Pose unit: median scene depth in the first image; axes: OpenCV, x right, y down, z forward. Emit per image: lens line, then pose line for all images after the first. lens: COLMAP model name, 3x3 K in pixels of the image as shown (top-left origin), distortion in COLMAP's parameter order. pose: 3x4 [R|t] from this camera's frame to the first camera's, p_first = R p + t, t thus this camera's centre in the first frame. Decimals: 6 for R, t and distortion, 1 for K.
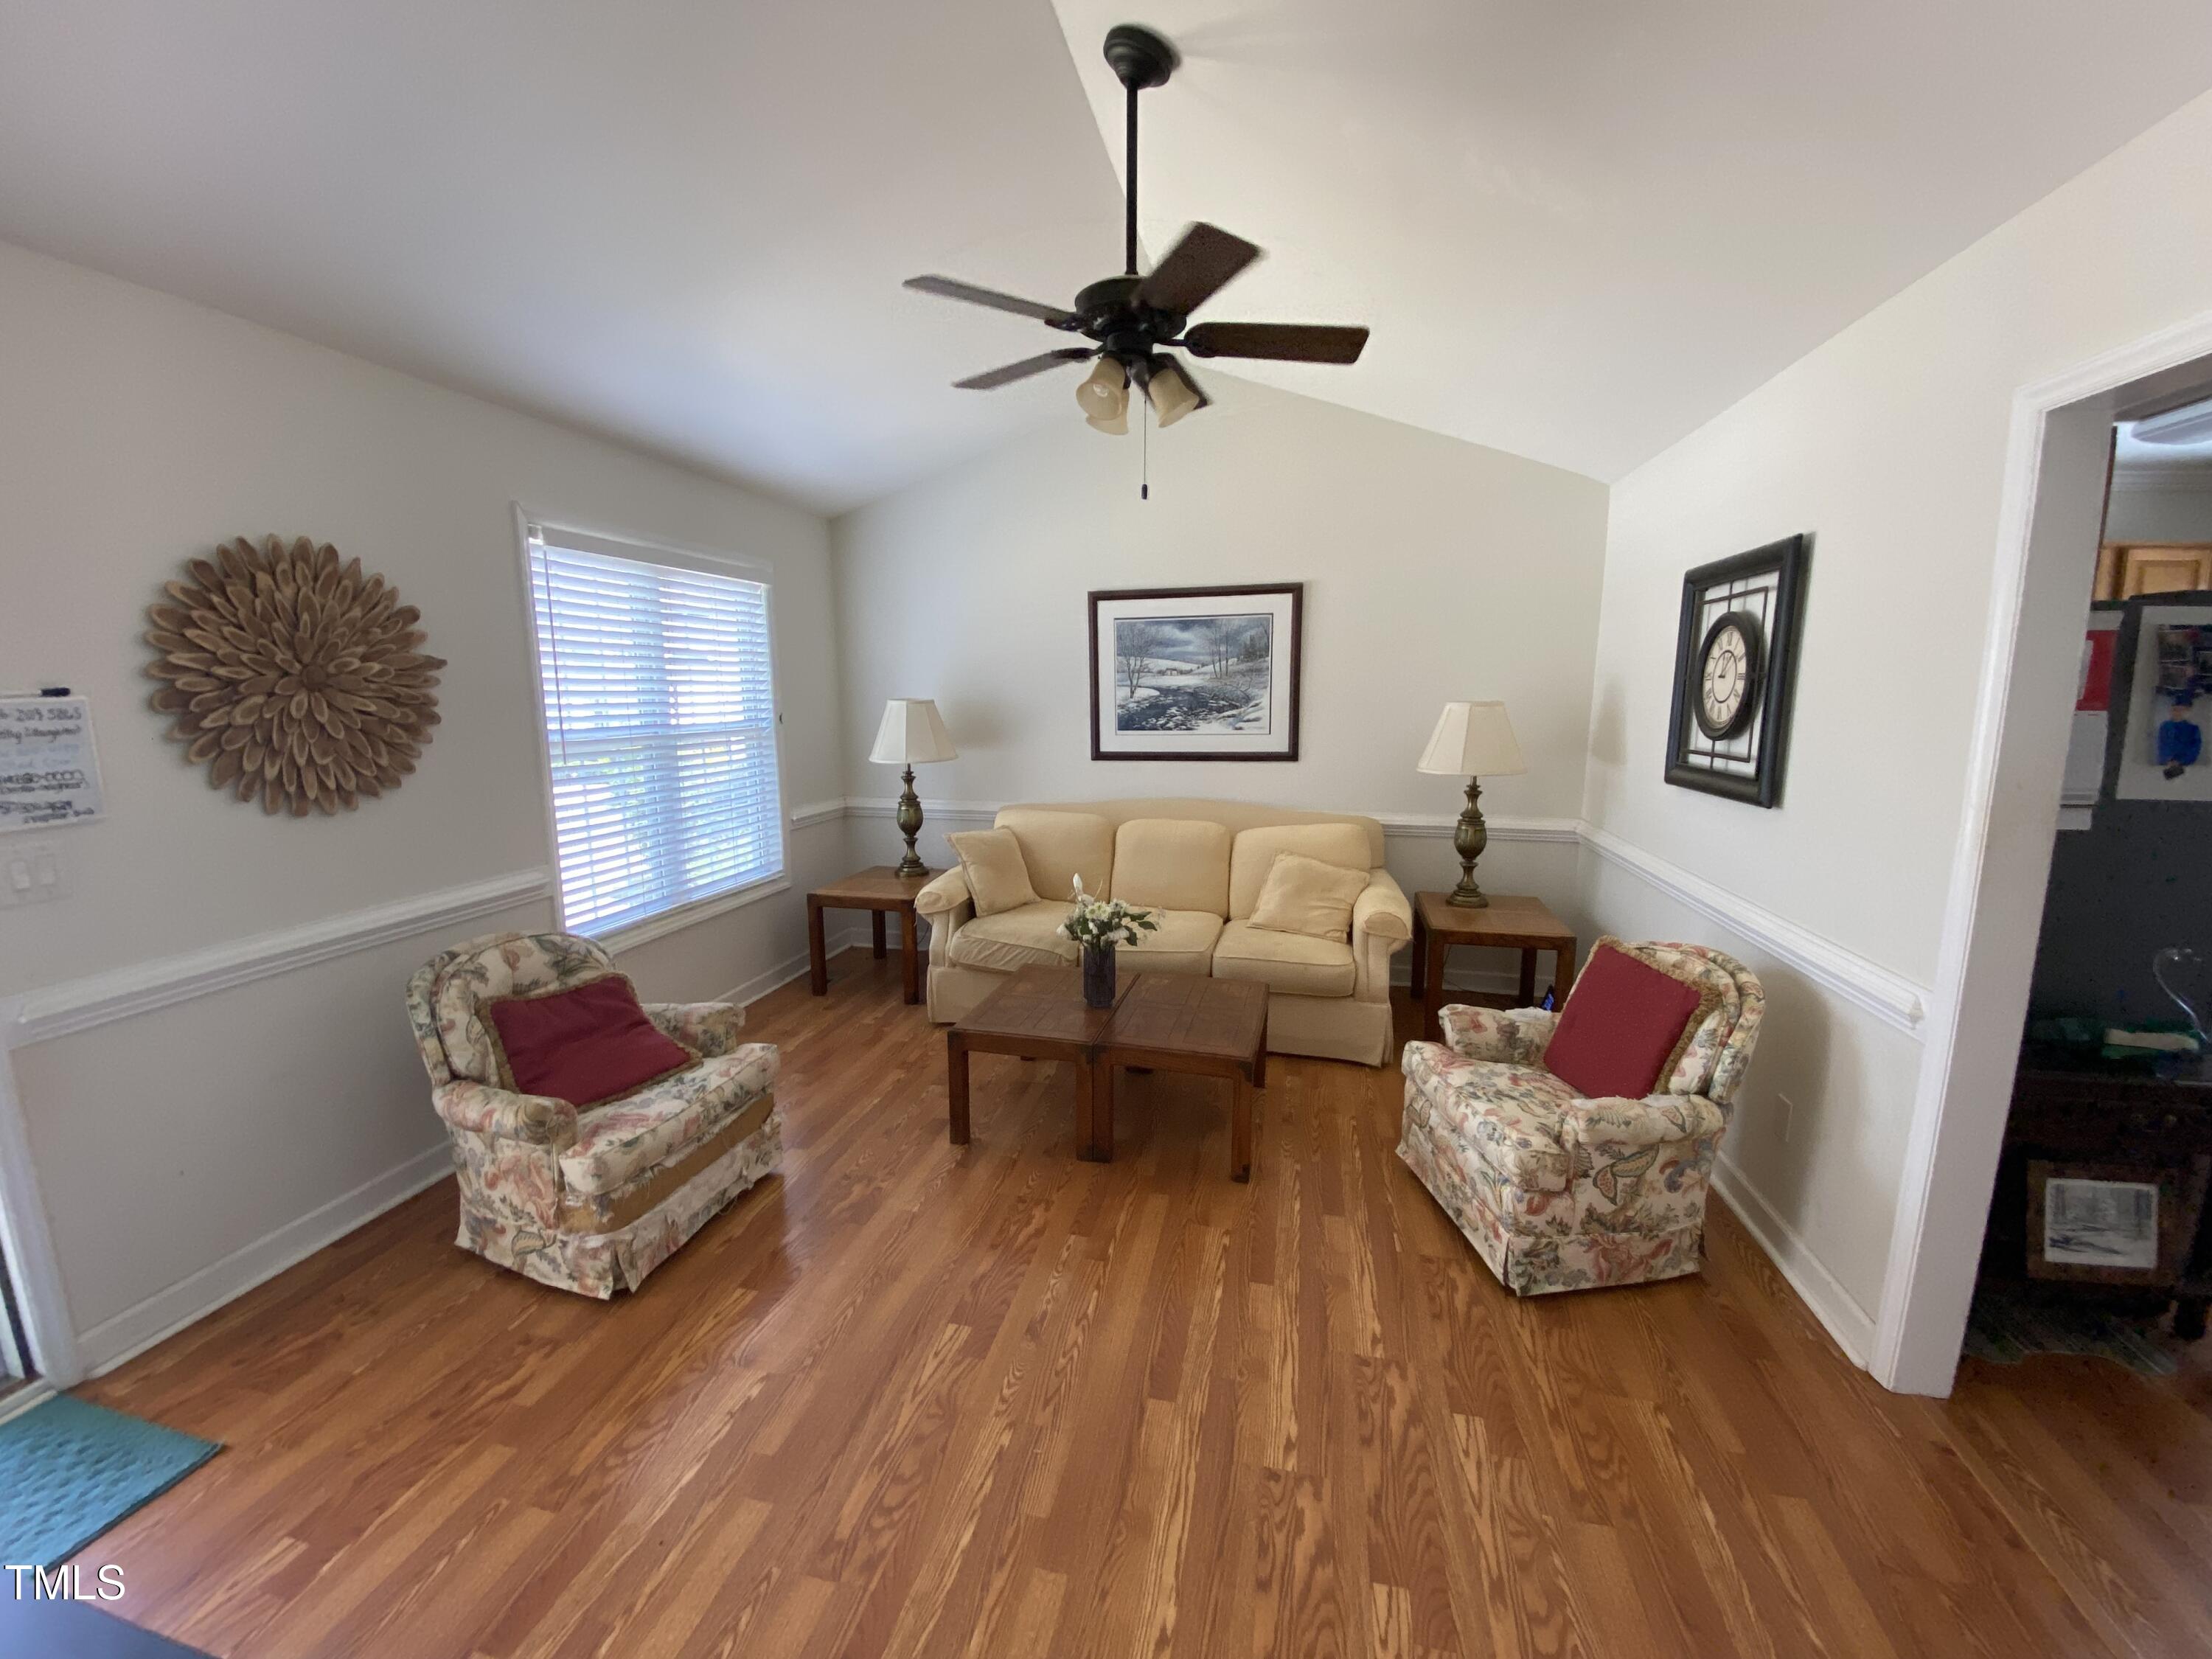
lens RADIAL K [[886.6, 0, 1105.7], [0, 886.6, 835.9], [0, 0, 1]] dist [0.023053, -0.019559]
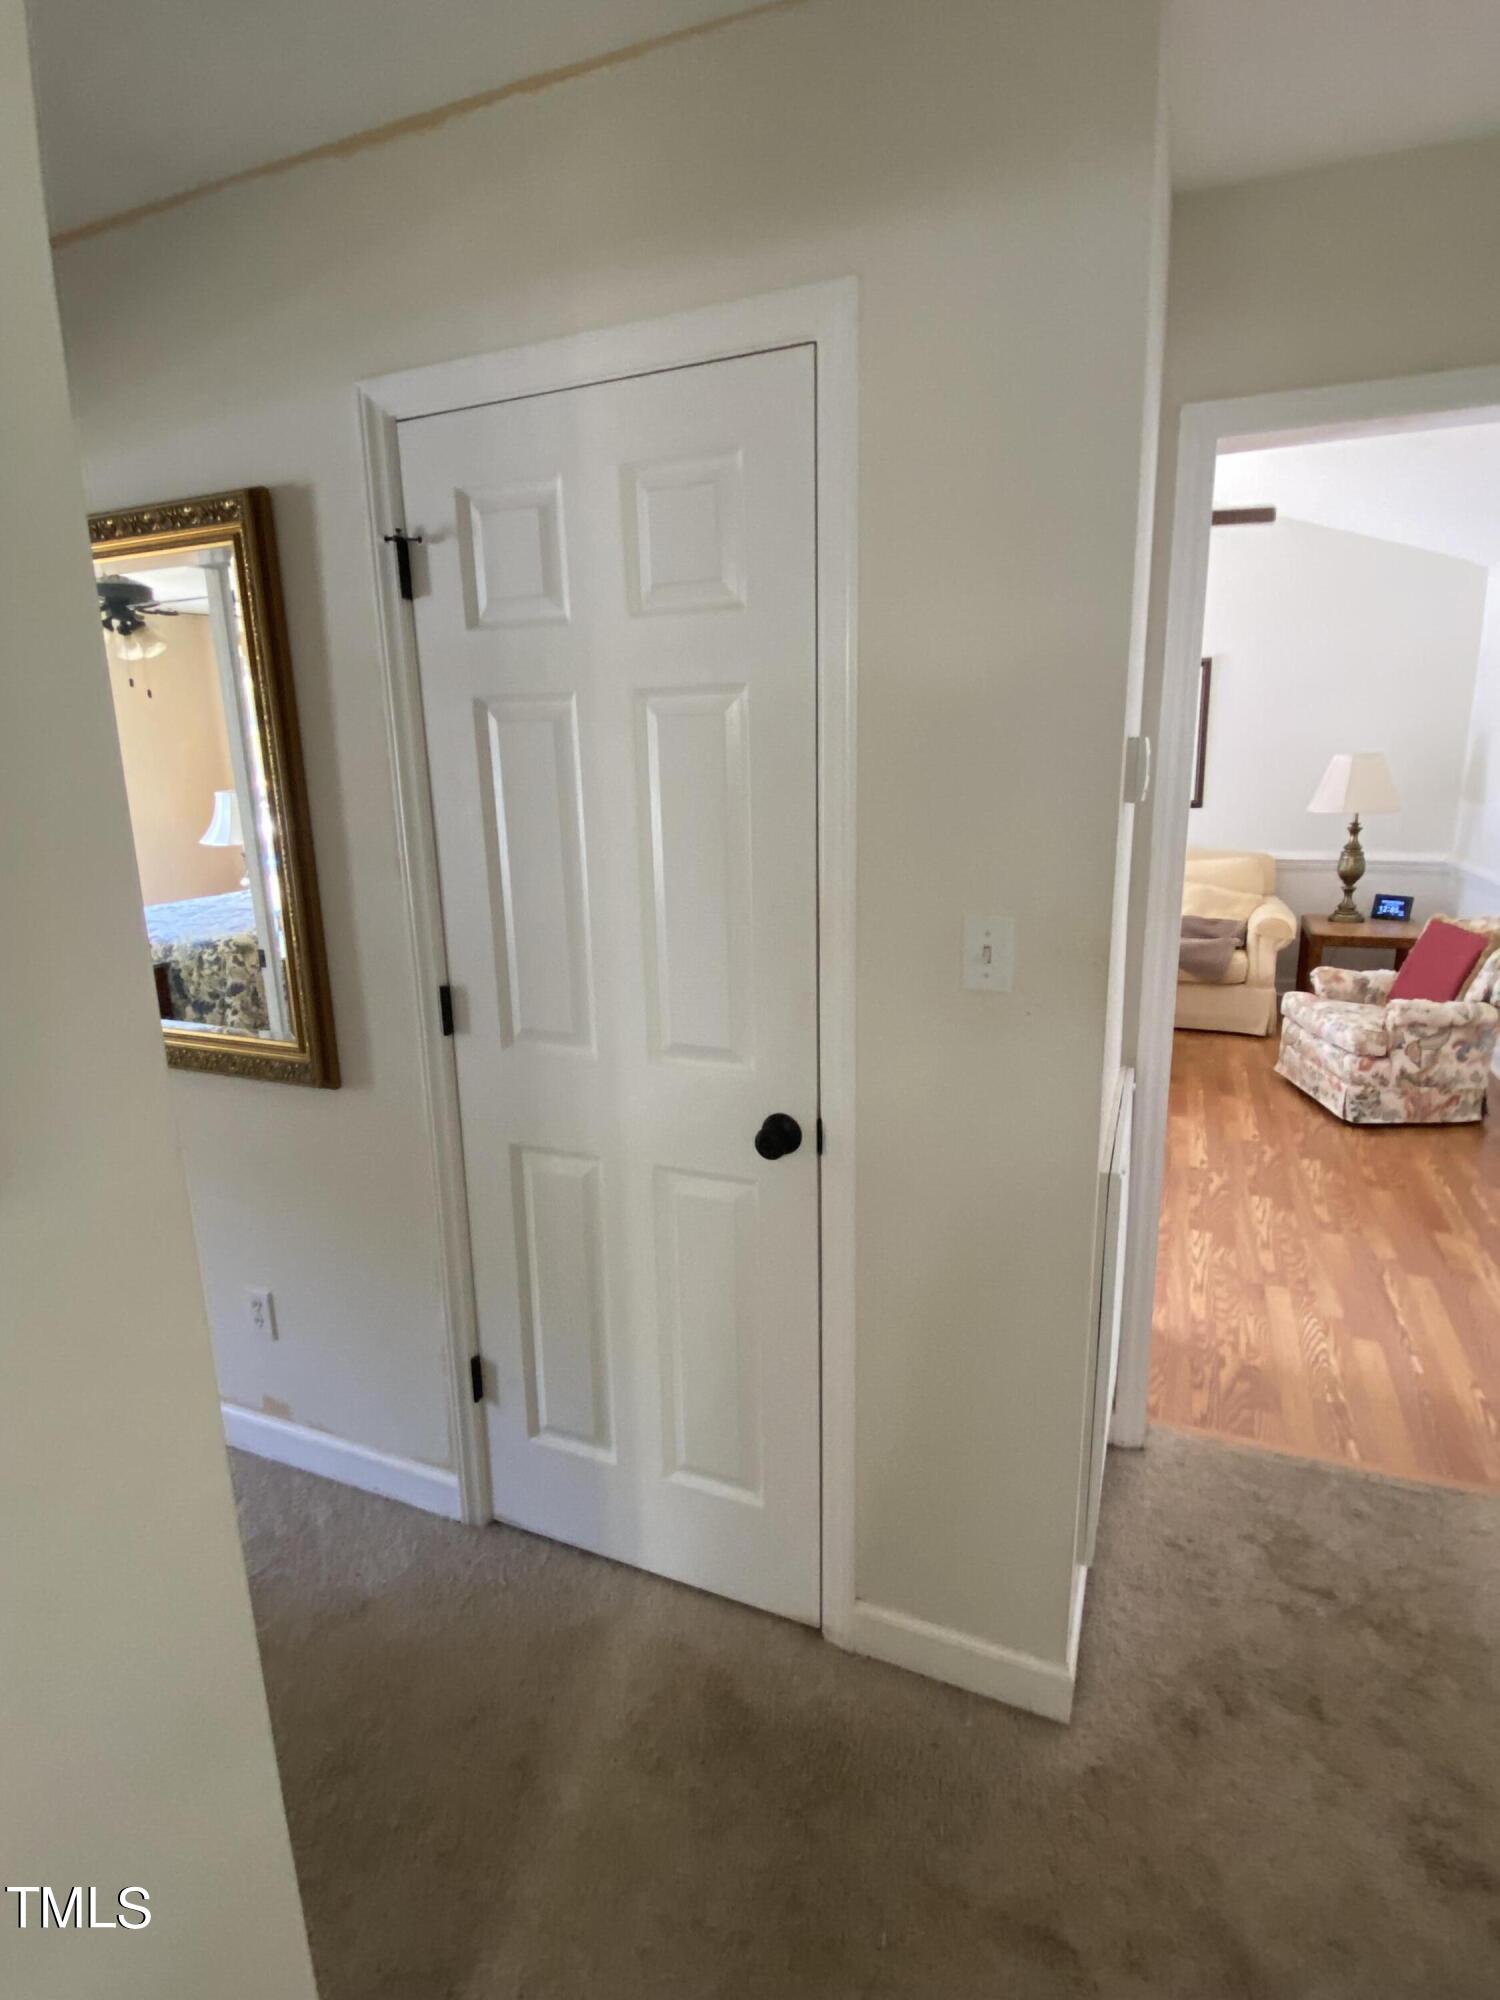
lens RADIAL K [[1013.4, 0, 740.3], [0, 1013.4, 992.4], [0, 0, 1]] dist [0.004950, -0.016170]
pose [[0.982498, 0.016748, -0.185520, -0.280049], [-0.006217, 0.998343, 0.057201, 0.181137], [0.186171, -0.055046, 0.980974, -0.967212]]
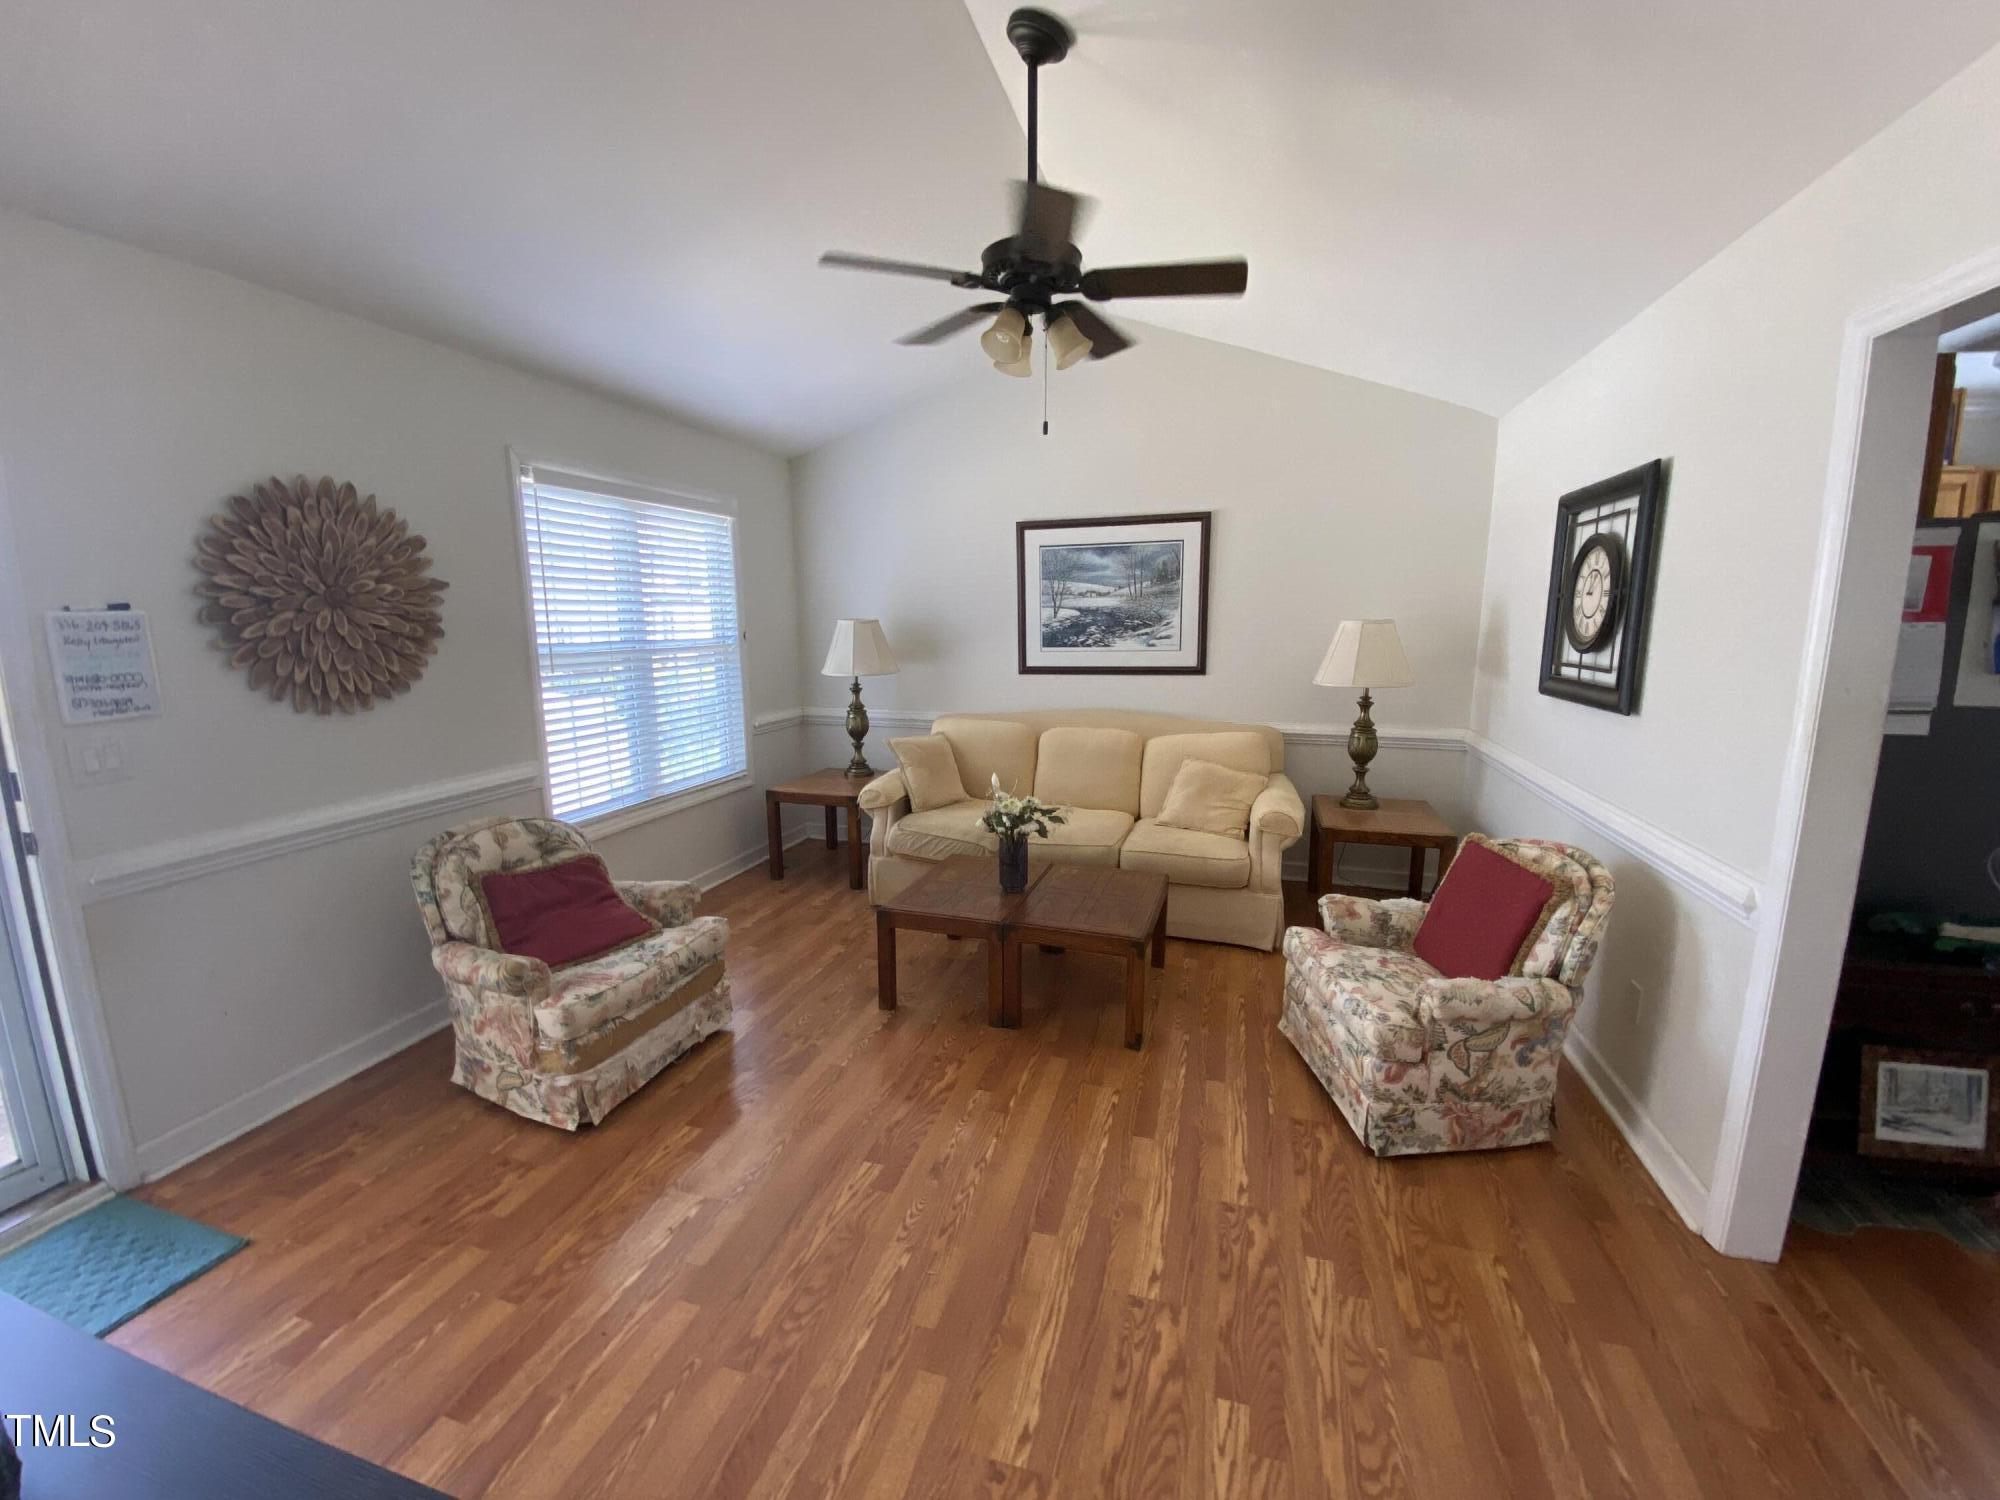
lens RADIAL K [[802.7, 0, 1009.5], [0, 802.7, 754.0], [0, 0, 1]] dist [0.022963, -0.019144]
pose [[0.998415, 0.008064, -0.055697, 0.061135], [-0.007639, 0.999940, 0.007845, 0.015313], [0.055757, -0.007407, 0.998417, -0.015333]]
